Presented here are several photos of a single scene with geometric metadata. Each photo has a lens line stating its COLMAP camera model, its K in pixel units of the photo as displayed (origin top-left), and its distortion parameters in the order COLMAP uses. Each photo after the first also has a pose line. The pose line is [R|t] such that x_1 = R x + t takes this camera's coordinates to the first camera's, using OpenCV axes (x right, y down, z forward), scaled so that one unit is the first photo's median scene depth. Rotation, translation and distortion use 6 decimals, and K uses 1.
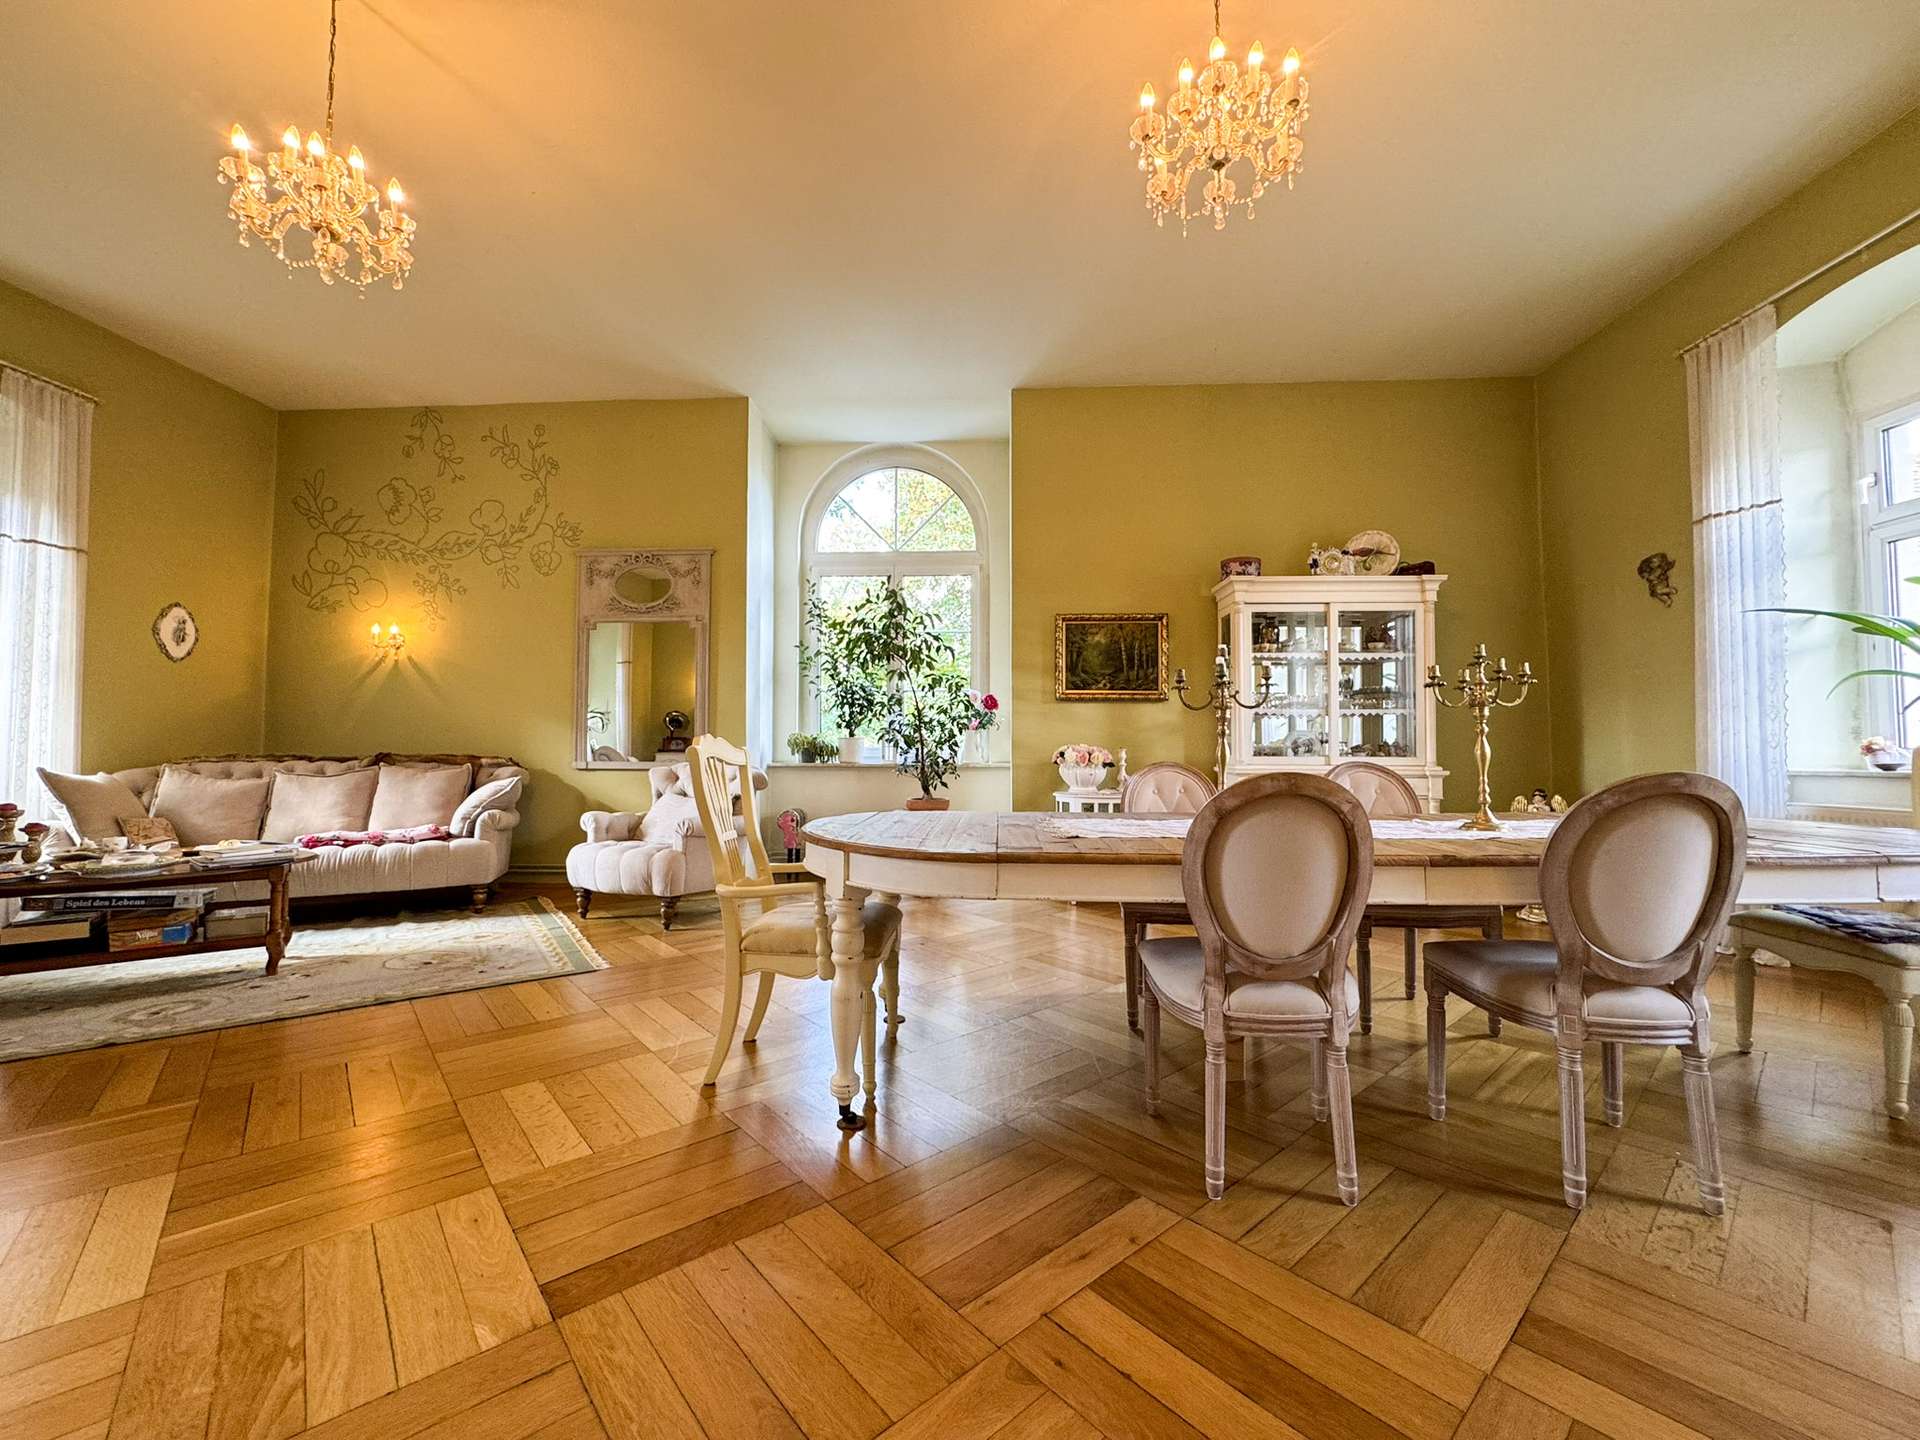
lens RADIAL K [[777.8, 0, 963.1], [0, 777.8, 724.8], [0, 0, 1]] dist [-0.009401, -0.000007]
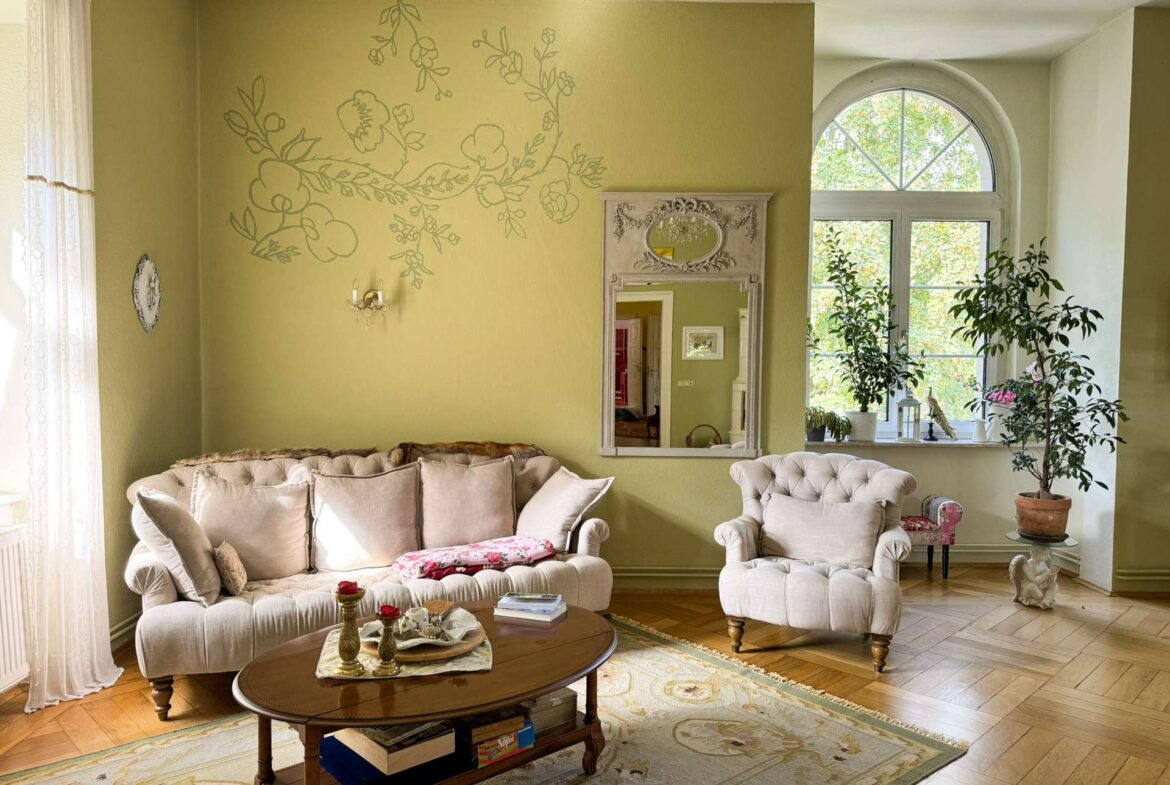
lens RADIAL K [[822.1, 0, 574.8], [0, 822.1, 416.8], [0, 0, 1]] dist [0.039725, -0.027753]
pose [[0.997975, 0.002475, 0.063554, -0.574800], [-0.008990, 0.994699, 0.102436, -0.076685], [-0.062964, -0.102800, 0.992707, 0.109406]]
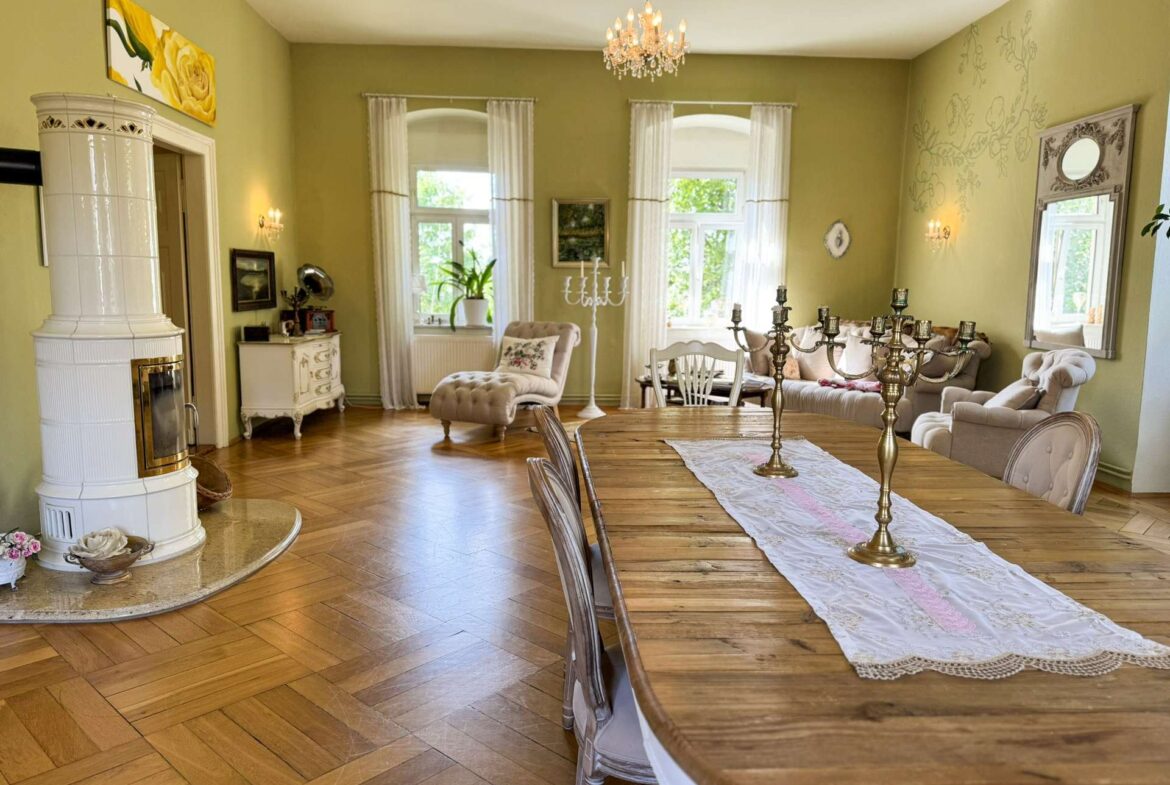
lens RADIAL K [[822.1, 0, 585.0], [0, 822.1, 390.4], [0, 0, 1]] dist [0.039725, -0.027753]
pose [[0.100036, 0.132937, -0.986063, 0.558568], [0.028352, 0.990251, 0.136378, -0.054157], [0.994580, -0.041600, 0.095292, 0.284965]]
